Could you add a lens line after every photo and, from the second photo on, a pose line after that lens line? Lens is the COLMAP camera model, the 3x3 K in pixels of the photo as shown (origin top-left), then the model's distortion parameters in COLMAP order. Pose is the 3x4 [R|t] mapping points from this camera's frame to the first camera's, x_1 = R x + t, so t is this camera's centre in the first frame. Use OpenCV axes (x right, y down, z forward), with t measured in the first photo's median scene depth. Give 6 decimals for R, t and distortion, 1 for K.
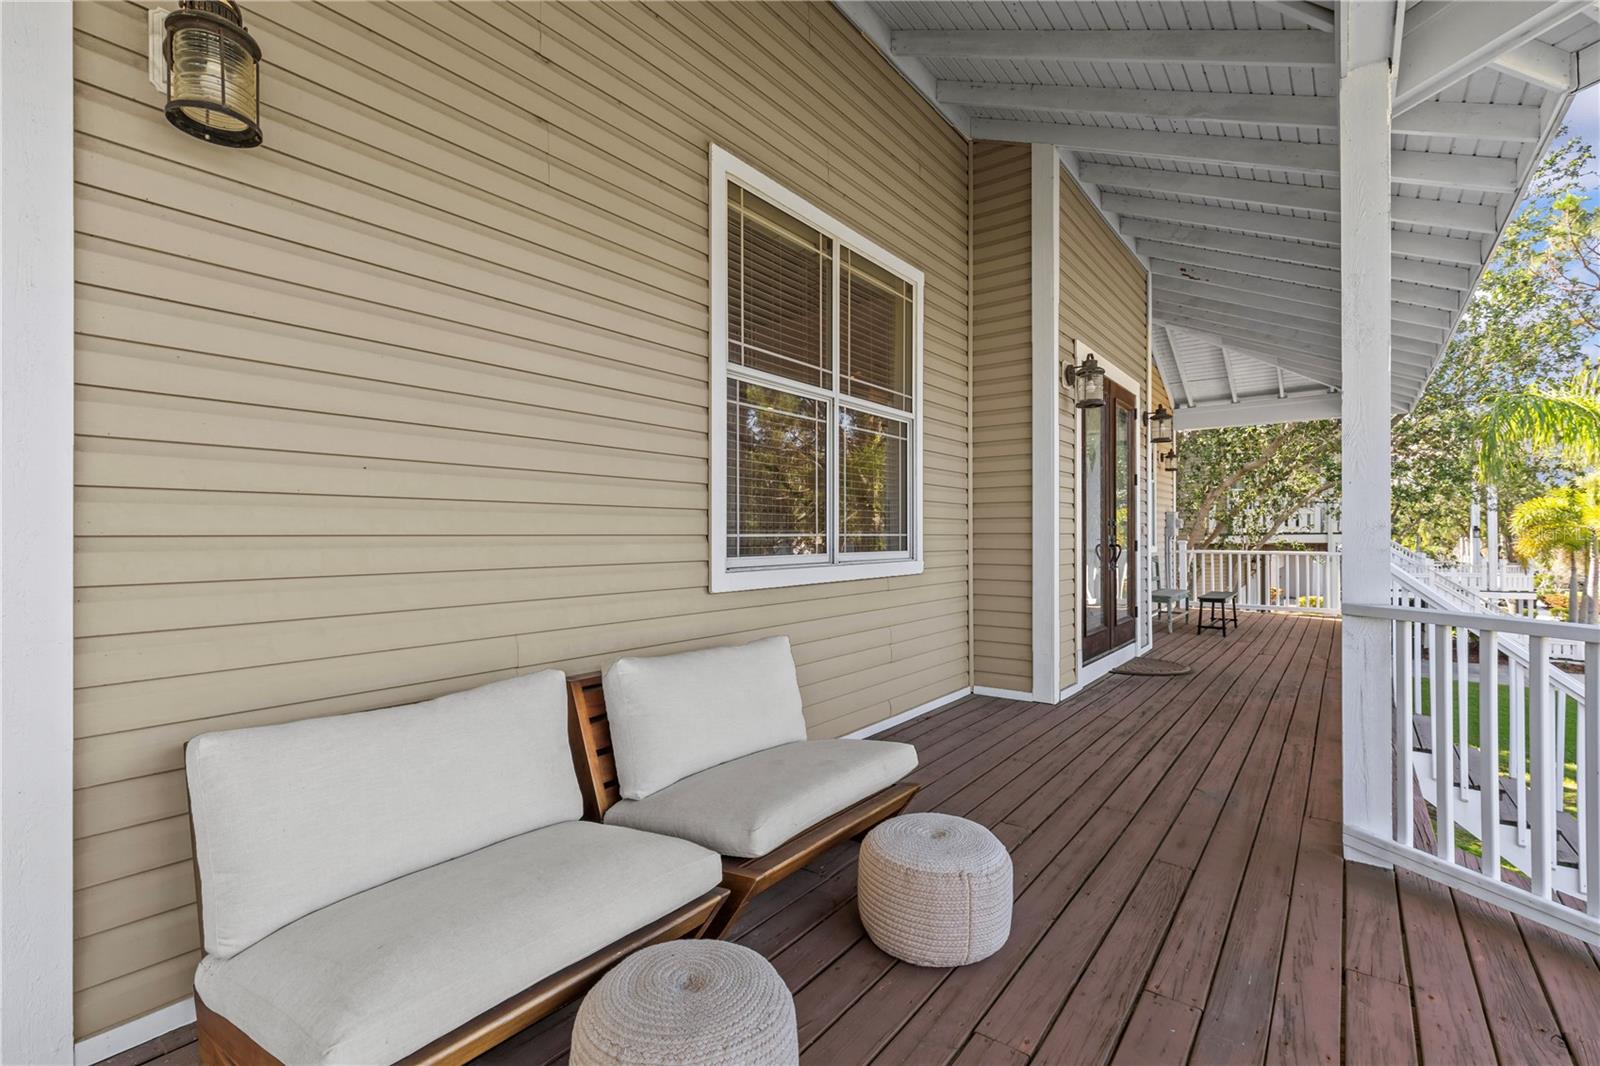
lens RADIAL K [[724.9, 0, 802.8], [0, 724.9, 532.1], [0, 0, 1]] dist [0.007691, -0.002560]
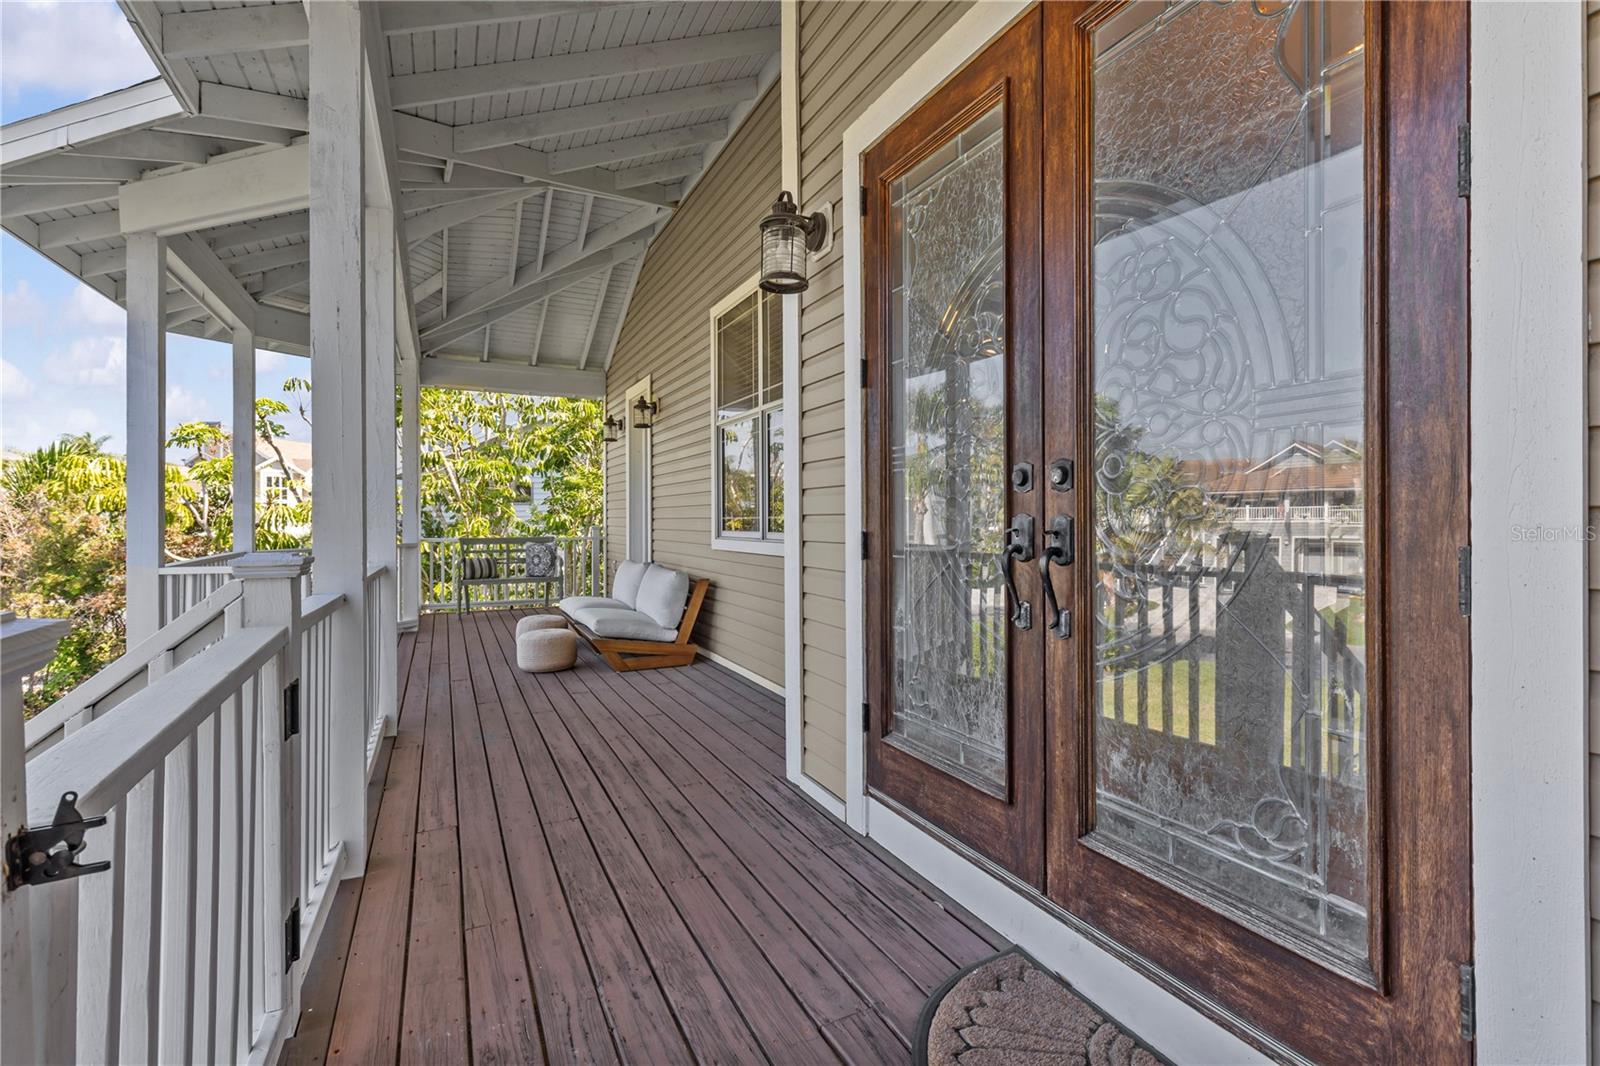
lens RADIAL K [[724.9, 0, 812.5], [0, 724.9, 521.8], [0, 0, 1]] dist [0.007691, -0.002560]
pose [[-0.439891, 0.007346, -0.898021, 1.137331], [0.009797, 0.999946, 0.003381, 0.007878], [0.897998, -0.007311, -0.439939, 1.618401]]
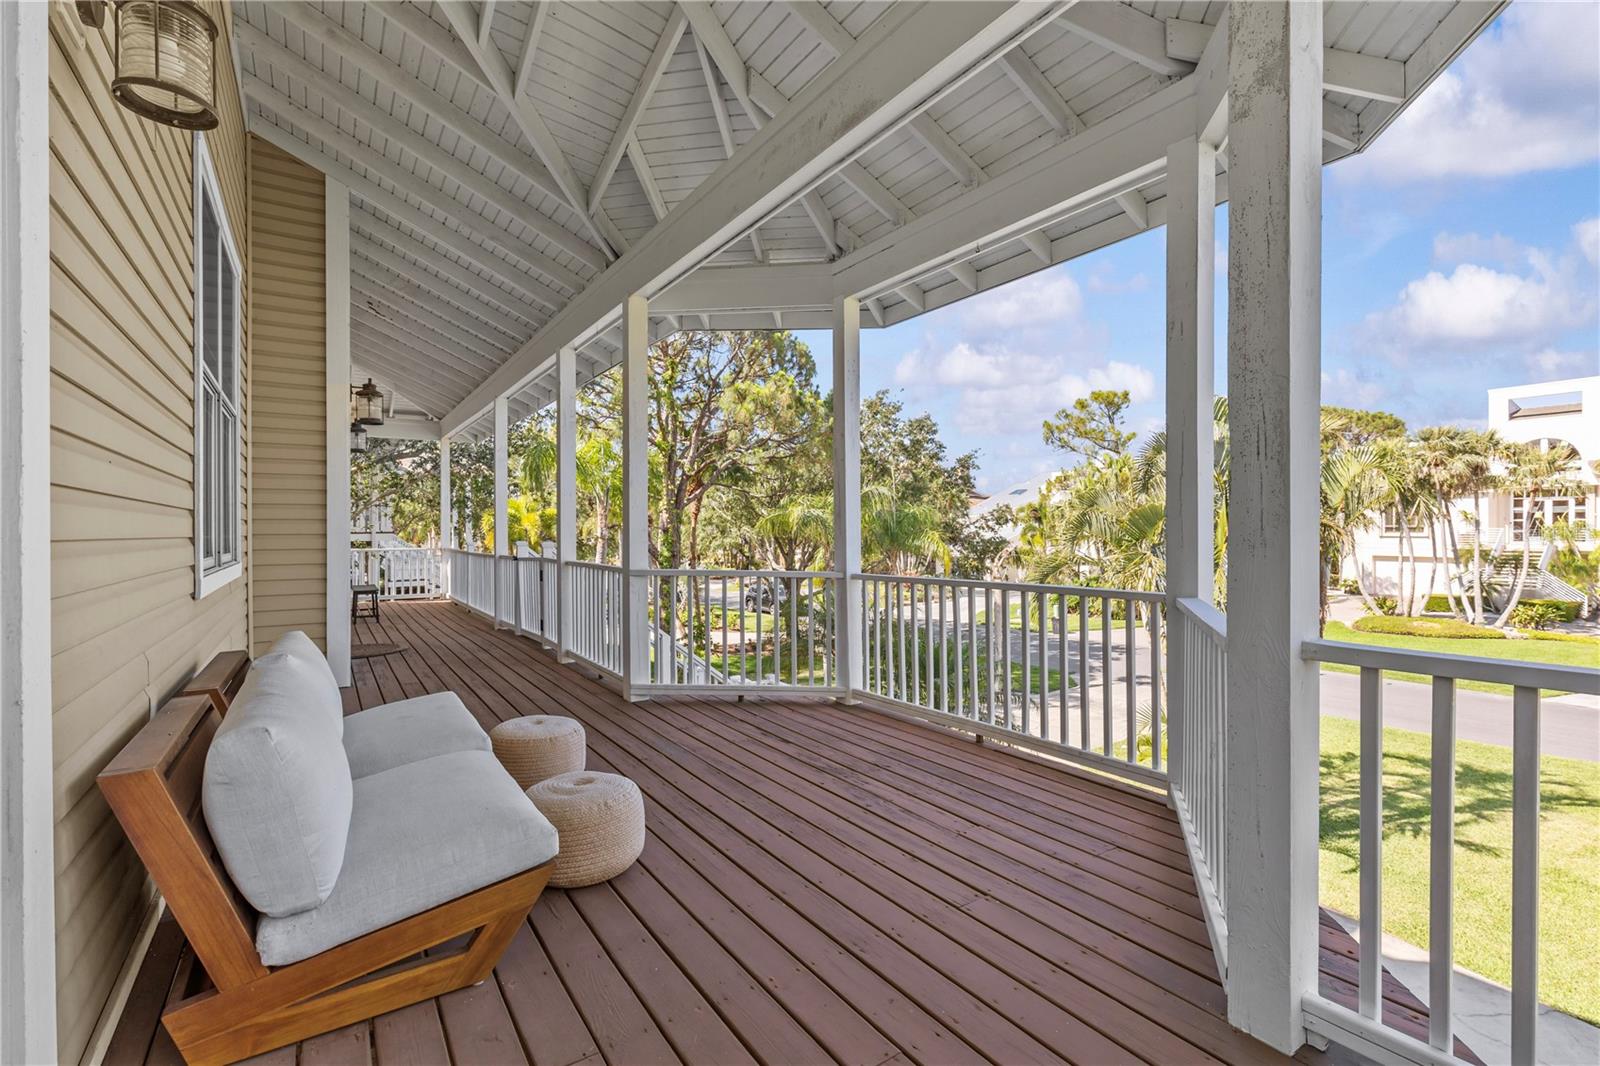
lens RADIAL K [[724.9, 0, 805.8], [0, 724.9, 533.4], [0, 0, 1]] dist [0.007691, -0.002560]
pose [[0.326505, -0.002304, 0.945193, -0.598857], [-0.001054, 0.999996, 0.002801, -0.002705], [-0.945195, -0.001911, 0.326502, -0.042585]]
